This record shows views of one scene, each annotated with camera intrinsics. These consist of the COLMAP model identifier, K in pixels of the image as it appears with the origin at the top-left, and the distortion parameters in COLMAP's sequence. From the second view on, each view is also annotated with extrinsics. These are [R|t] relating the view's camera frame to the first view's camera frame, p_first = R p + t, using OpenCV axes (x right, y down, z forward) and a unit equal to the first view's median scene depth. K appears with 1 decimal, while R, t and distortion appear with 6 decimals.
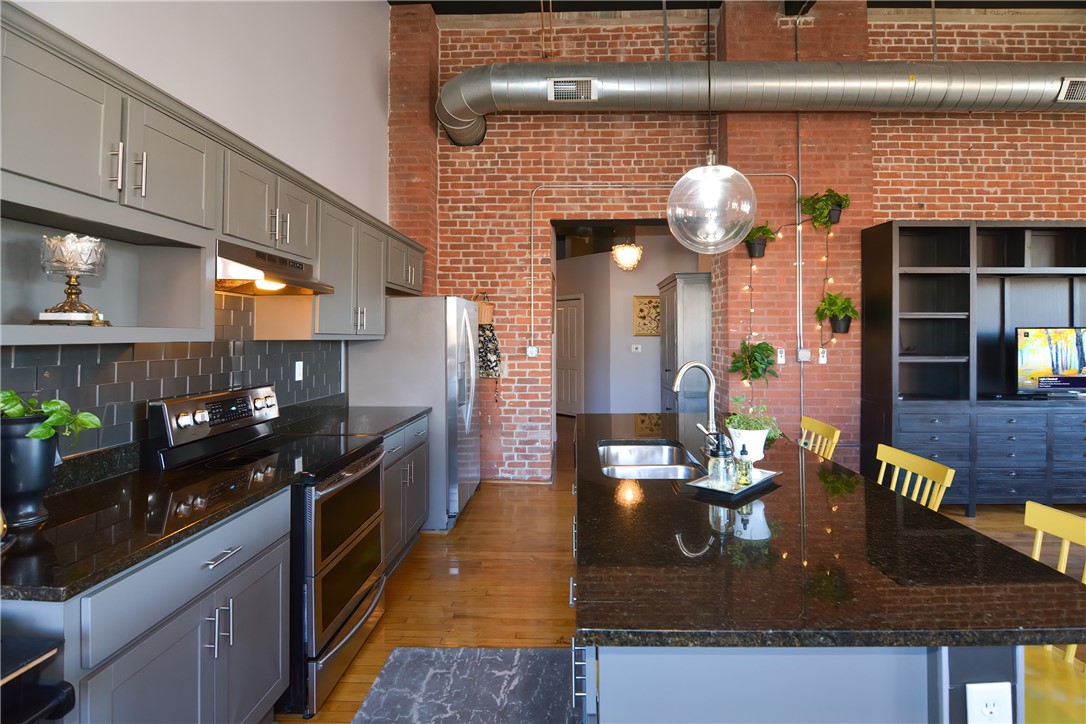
lens RADIAL K [[540.4, 0, 561.4], [0, 540.4, 322.8], [0, 0, 1]] dist [-0.004045, -0.013748]
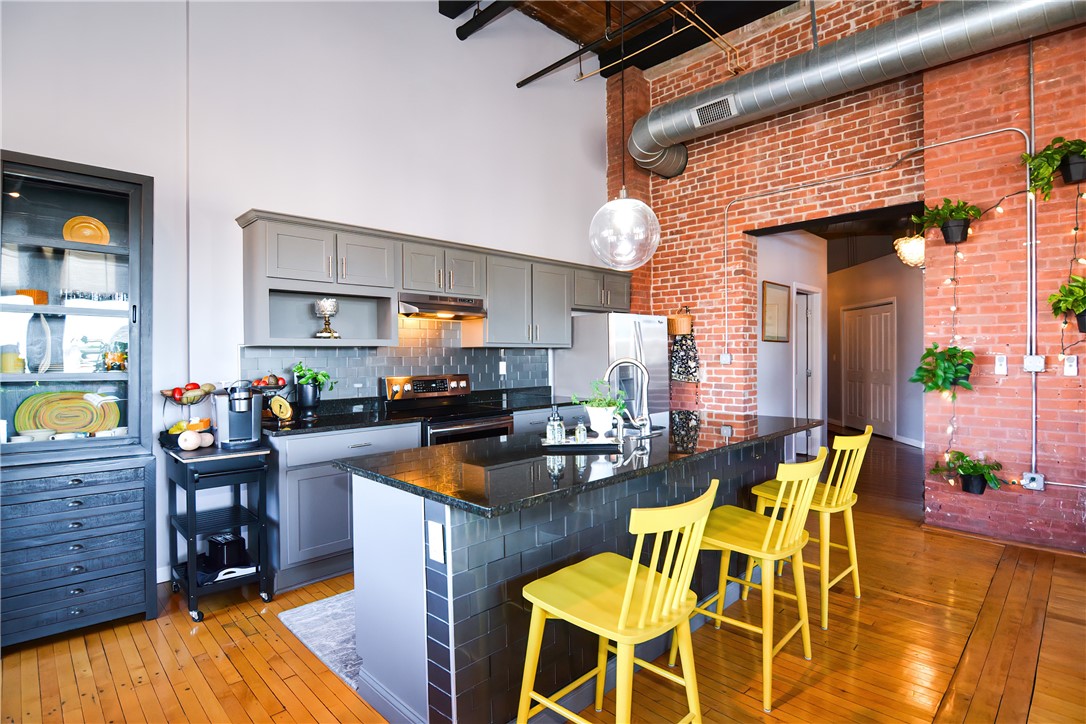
lens RADIAL K [[543.8, 0, 557.6], [0, 543.8, 359.4], [0, 0, 1]] dist [-0.002808, -0.013103]
pose [[0.730067, 0.002915, -0.683369, 0.436179], [0.023285, 0.999304, 0.029139, 0.015124], [0.682979, -0.037186, 0.729491, -0.009996]]
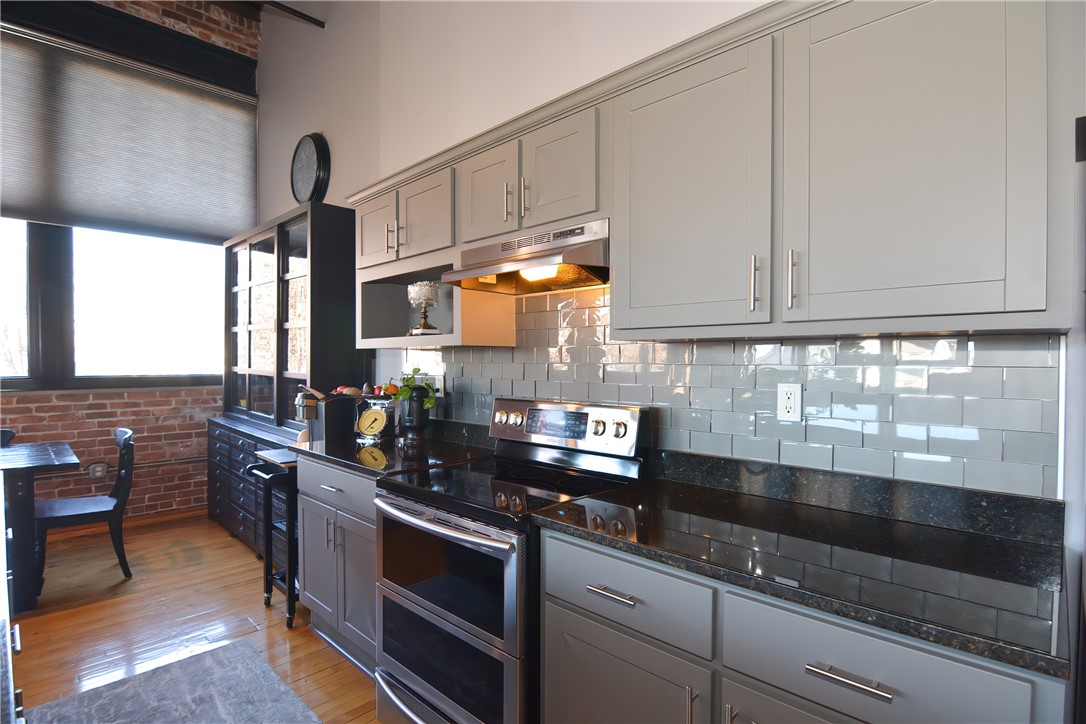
lens RADIAL K [[539.2, 0, 541.4], [0, 539.2, 369.4], [0, 0, 1]] dist [-0.000232, -0.010202]
pose [[-0.681124, 0.011210, -0.732082, 0.021738], [0.020173, 0.999791, -0.003459, 0.037861], [0.731890, -0.017125, -0.681208, 0.754324]]
